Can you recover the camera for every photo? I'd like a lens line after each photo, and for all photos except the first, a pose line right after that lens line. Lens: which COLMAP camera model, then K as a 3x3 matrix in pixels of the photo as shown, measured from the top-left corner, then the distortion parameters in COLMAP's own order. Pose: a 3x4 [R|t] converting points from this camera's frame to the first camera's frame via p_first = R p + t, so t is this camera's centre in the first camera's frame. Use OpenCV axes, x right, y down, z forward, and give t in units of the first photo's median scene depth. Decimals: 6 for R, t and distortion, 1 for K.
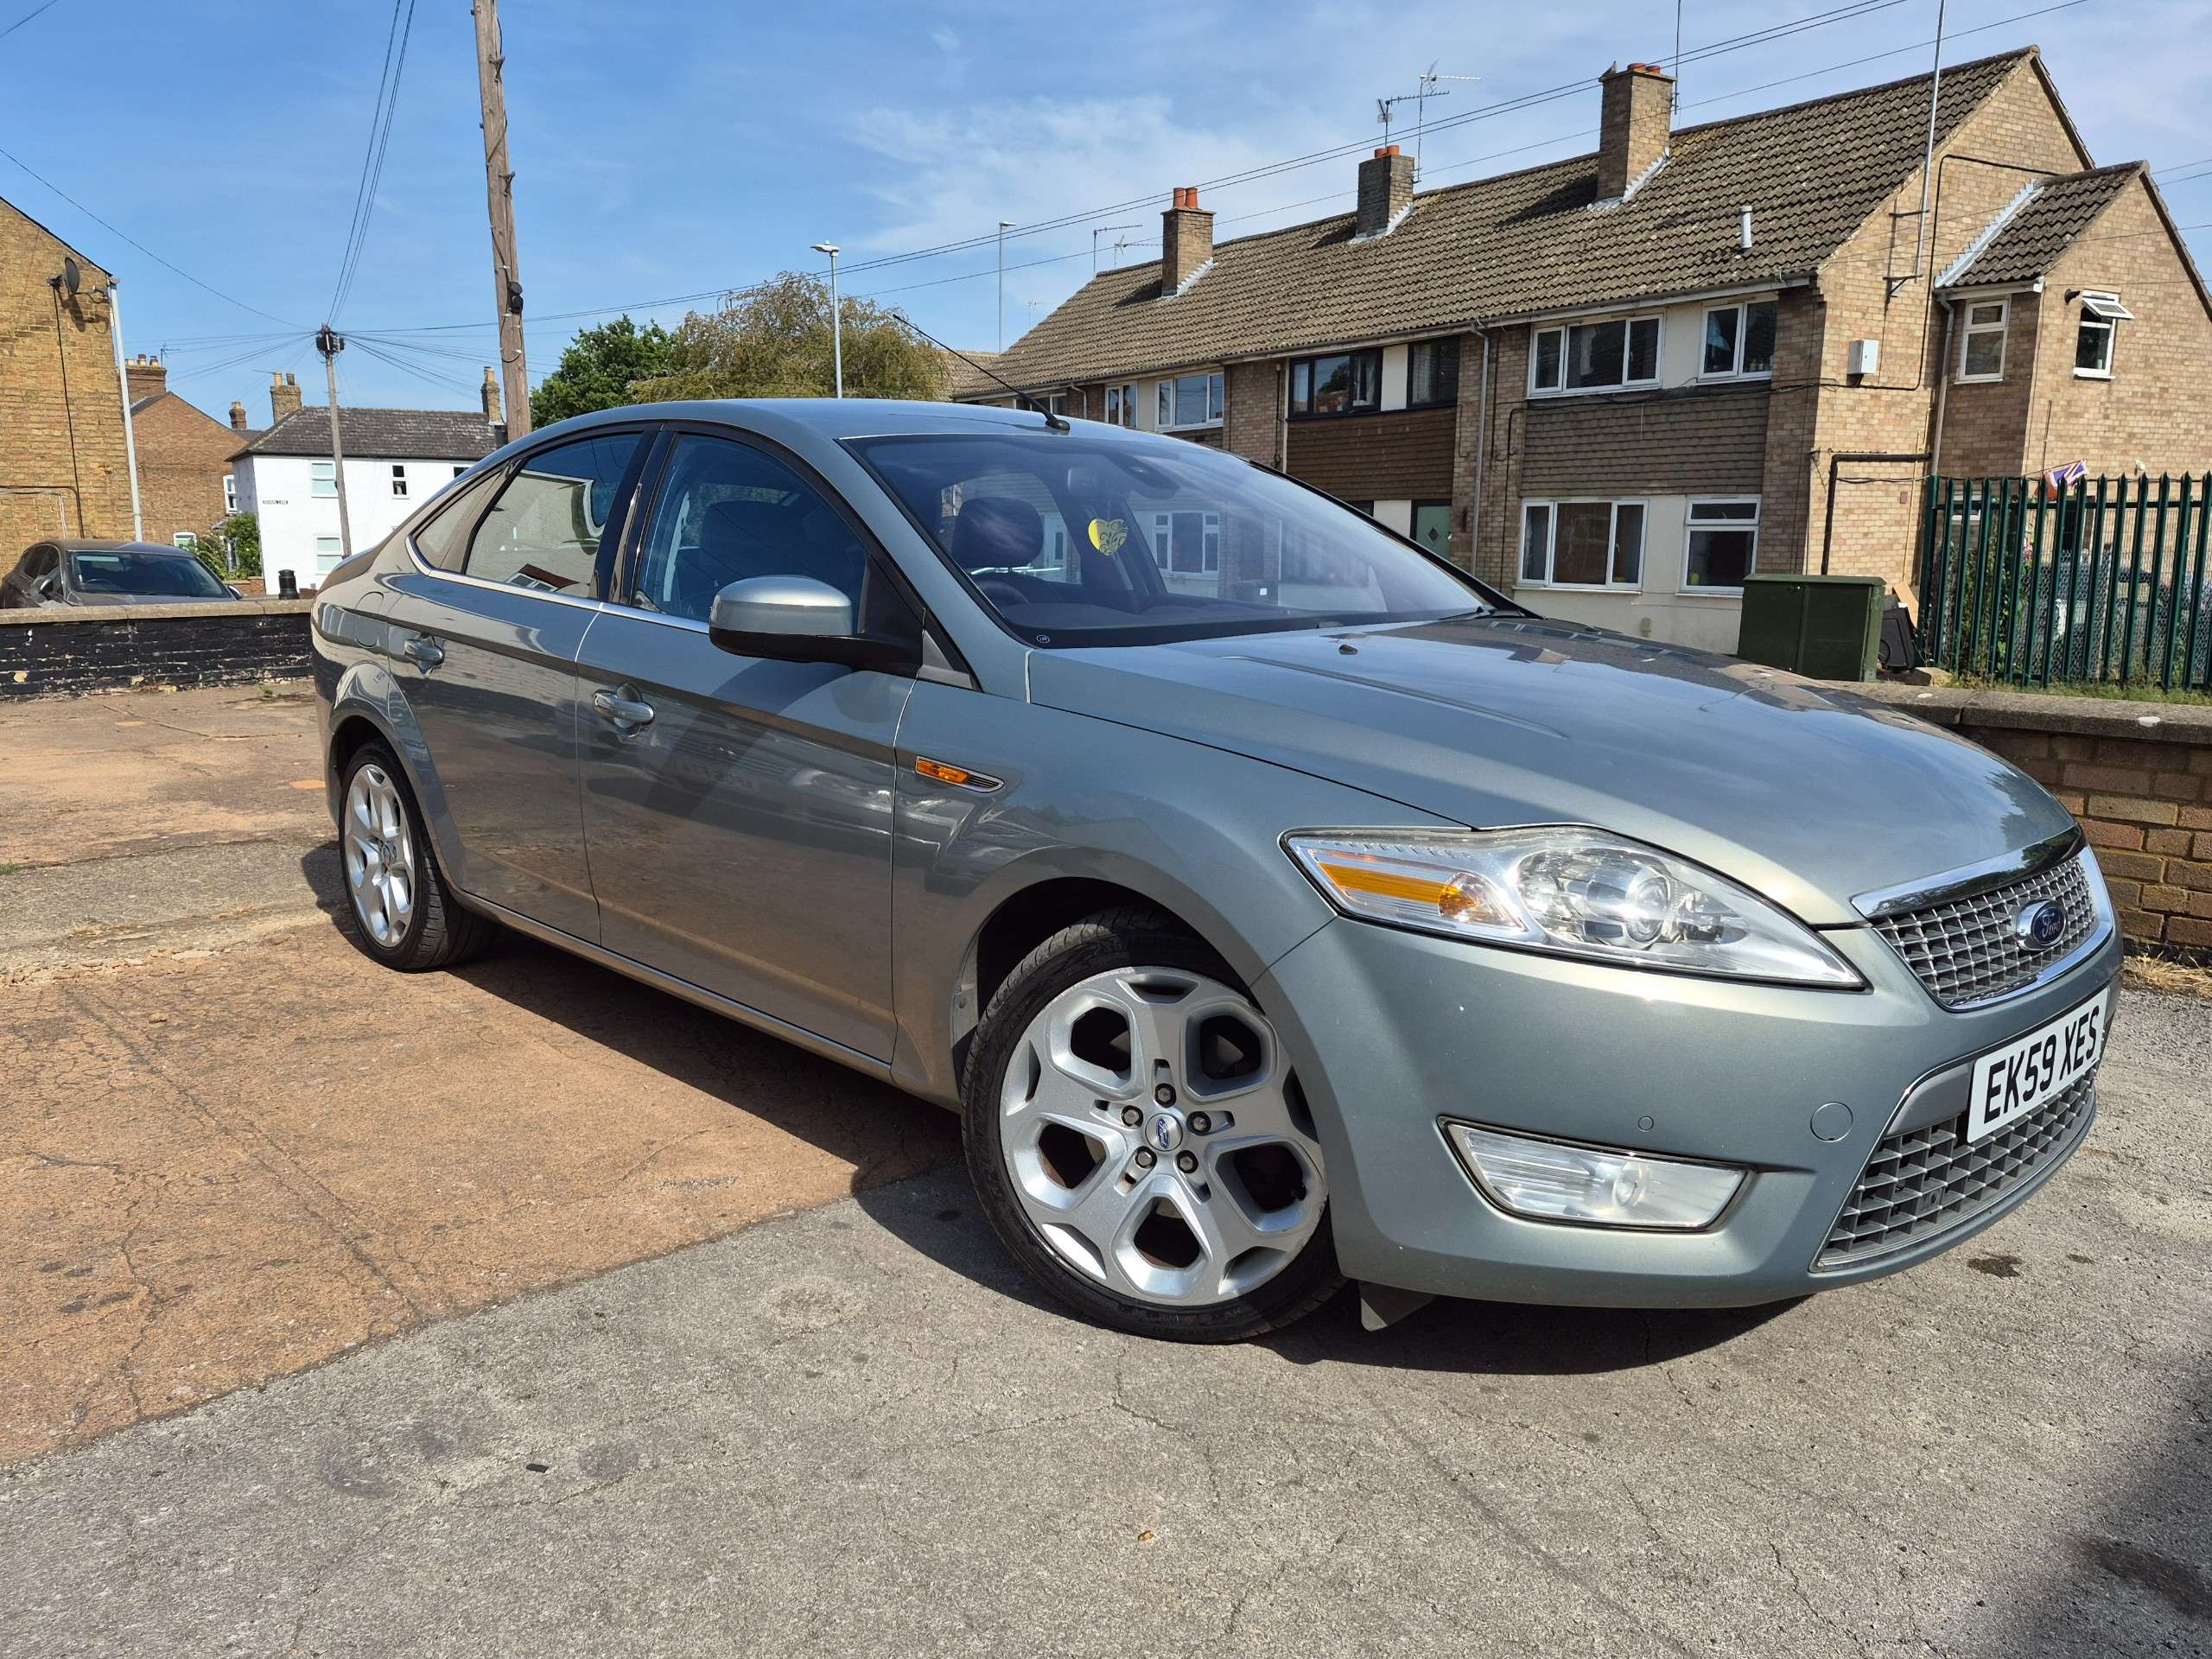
lens RADIAL K [[1604.6, 0, 1073.4], [0, 1604.6, 847.2], [0, 0, 1]] dist [0.073671, -0.085169]
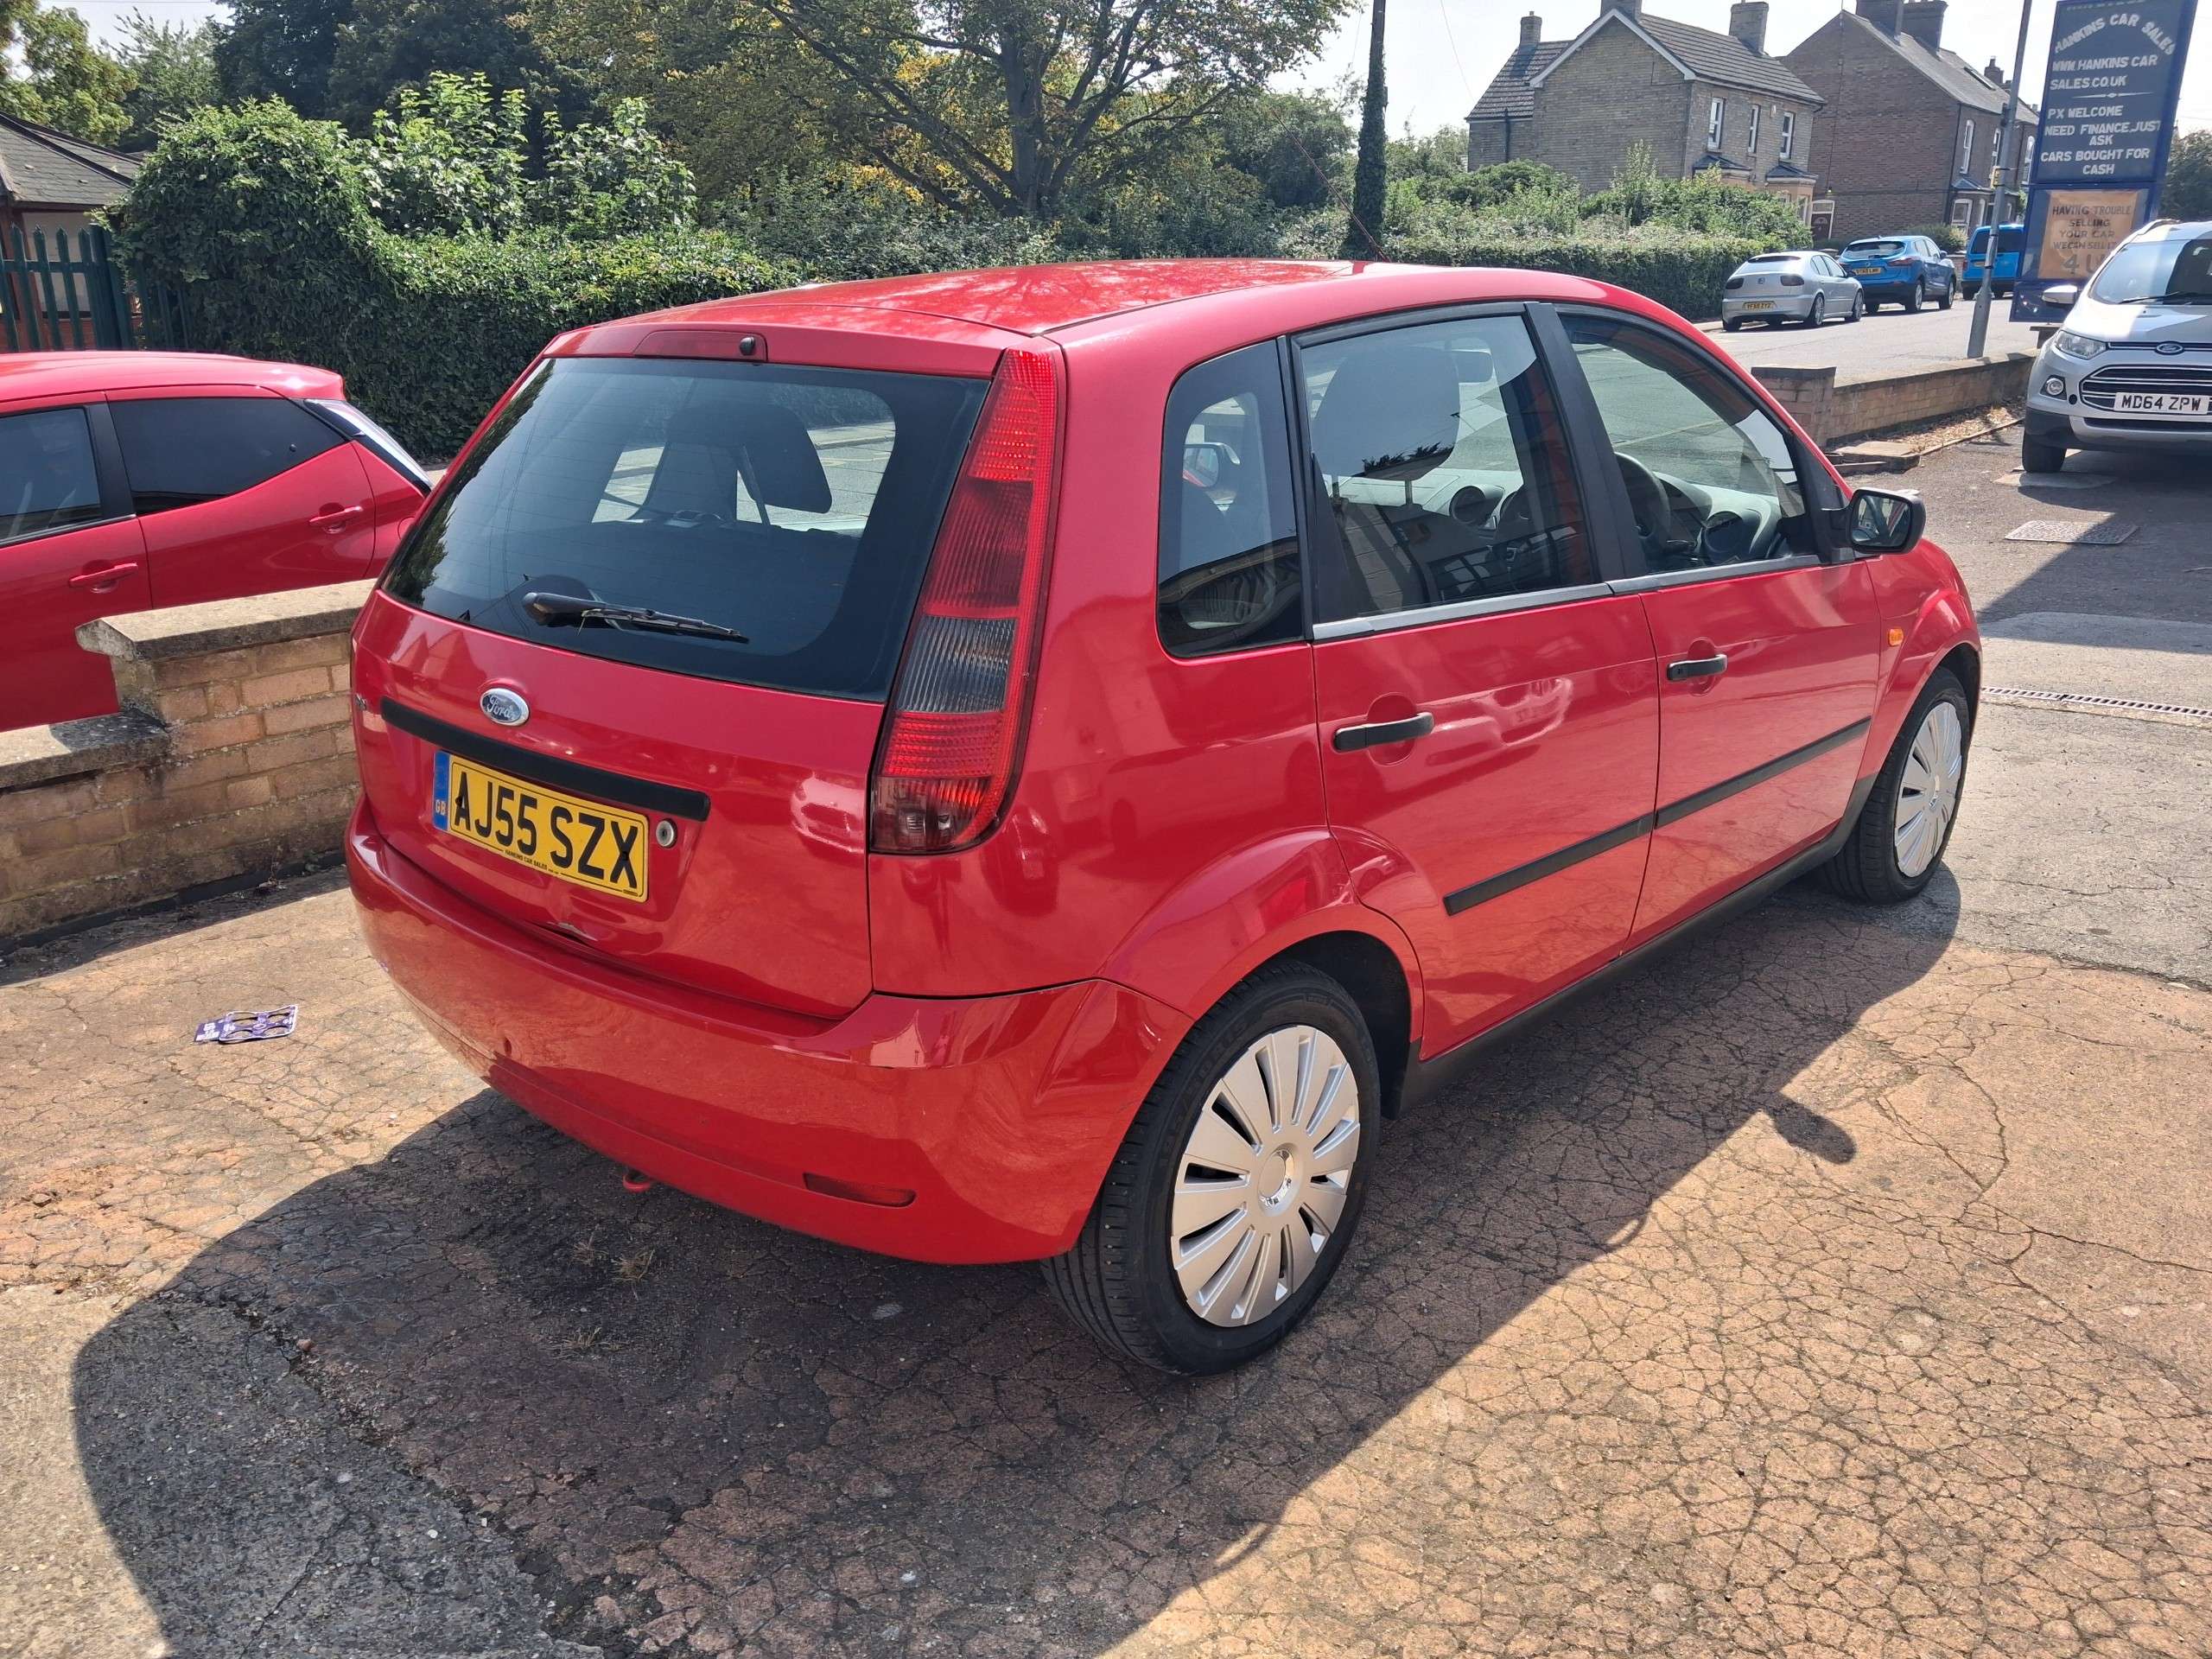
lens RADIAL K [[1762.1, 0, 1152.3], [0, 1762.1, 829.4], [0, 0, 1]] dist [0.004266, 0.003345]
pose [[-0.184667, -0.292153, 0.938373, -0.147054], [0.192669, 0.925506, 0.326063, -0.054115], [-0.963731, 0.241008, -0.114622, 0.220898]]
